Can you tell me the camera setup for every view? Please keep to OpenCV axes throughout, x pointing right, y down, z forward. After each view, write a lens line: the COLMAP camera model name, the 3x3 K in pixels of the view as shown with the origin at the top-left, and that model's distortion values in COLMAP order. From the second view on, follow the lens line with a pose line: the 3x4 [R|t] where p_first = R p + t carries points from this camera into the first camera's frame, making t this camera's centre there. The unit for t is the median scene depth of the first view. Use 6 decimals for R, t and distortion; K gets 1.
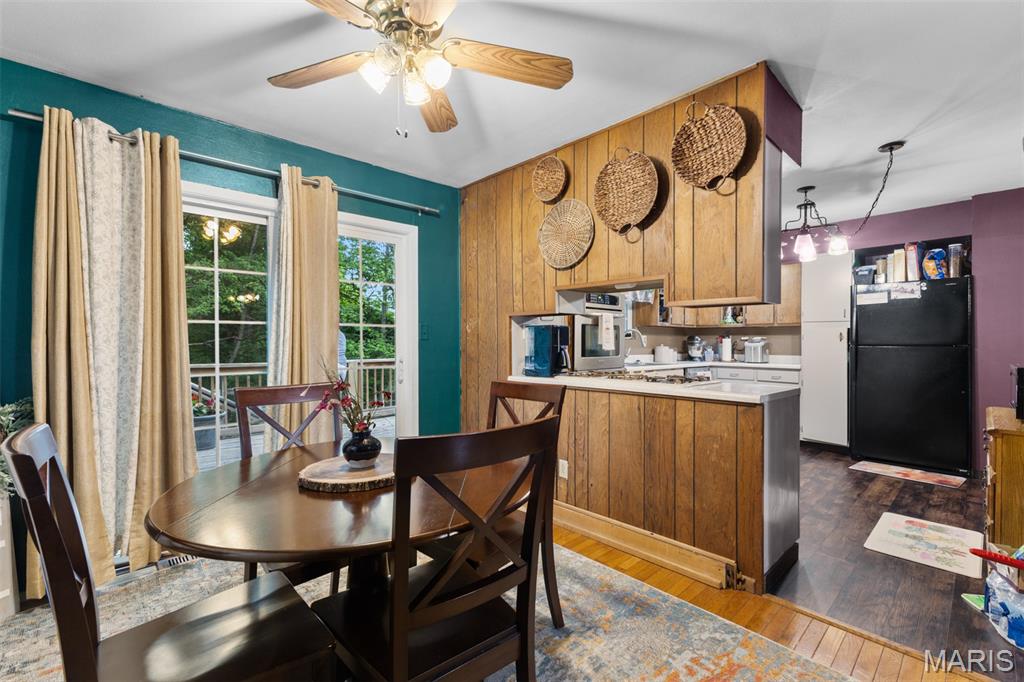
lens RADIAL K [[442.6, 0, 512.0], [0, 442.6, 341.0], [0, 0, 1]] dist [-0.002466, -0.000497]
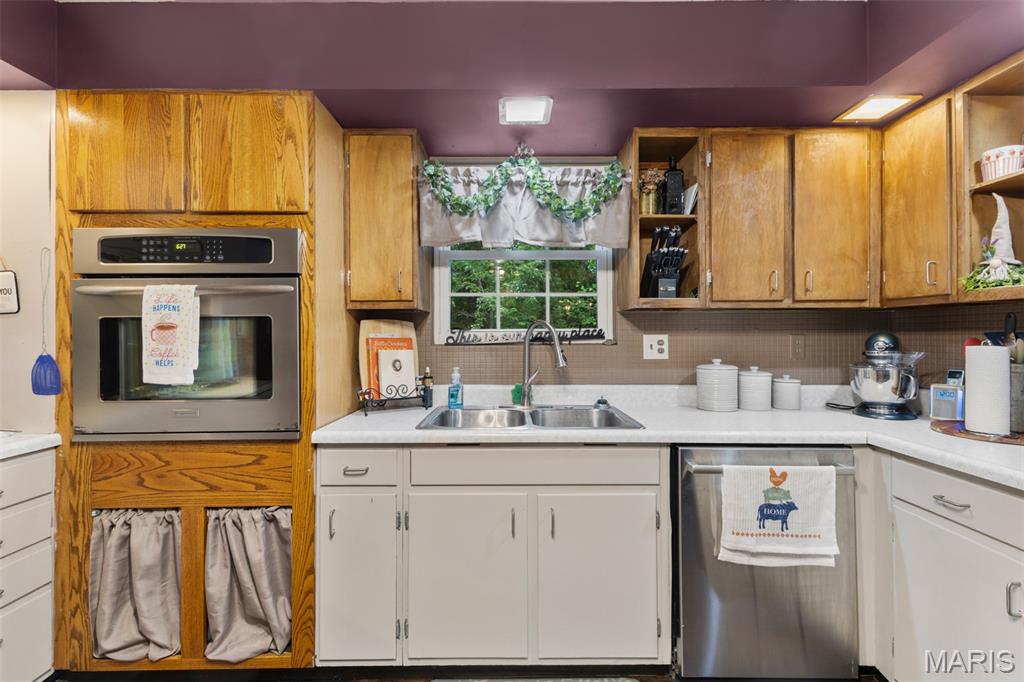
lens RADIAL K [[445.5, 0, 514.2], [0, 445.5, 331.8], [0, 0, 1]] dist [0.007738, -0.000550]
pose [[0.737849, -0.009466, -0.674899, 0.649878], [0.006988, 0.999955, -0.006386, -0.019005], [0.674929, -0.000004, 0.737883, 0.880621]]
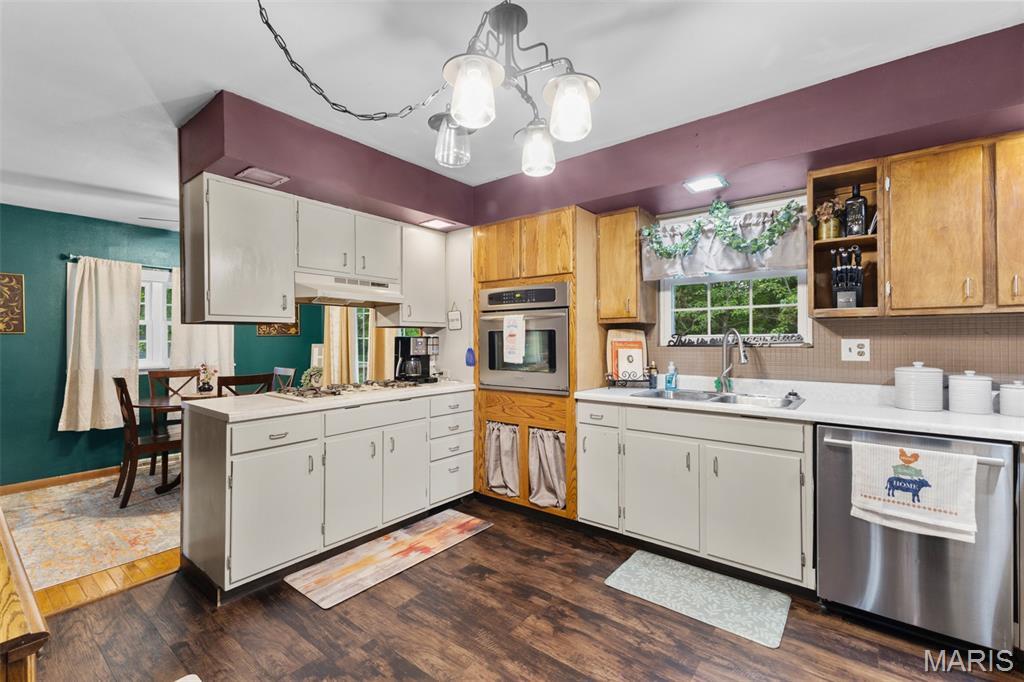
lens RADIAL K [[447.8, 0, 512.0], [0, 447.8, 341.0], [0, 0, 1]] dist [0.003645, 0.000038]
pose [[0.156562, -0.000380, -0.987668, 0.936217], [0.005451, 0.999985, 0.000479, -0.018093], [0.987653, -0.005458, 0.156561, 0.839923]]
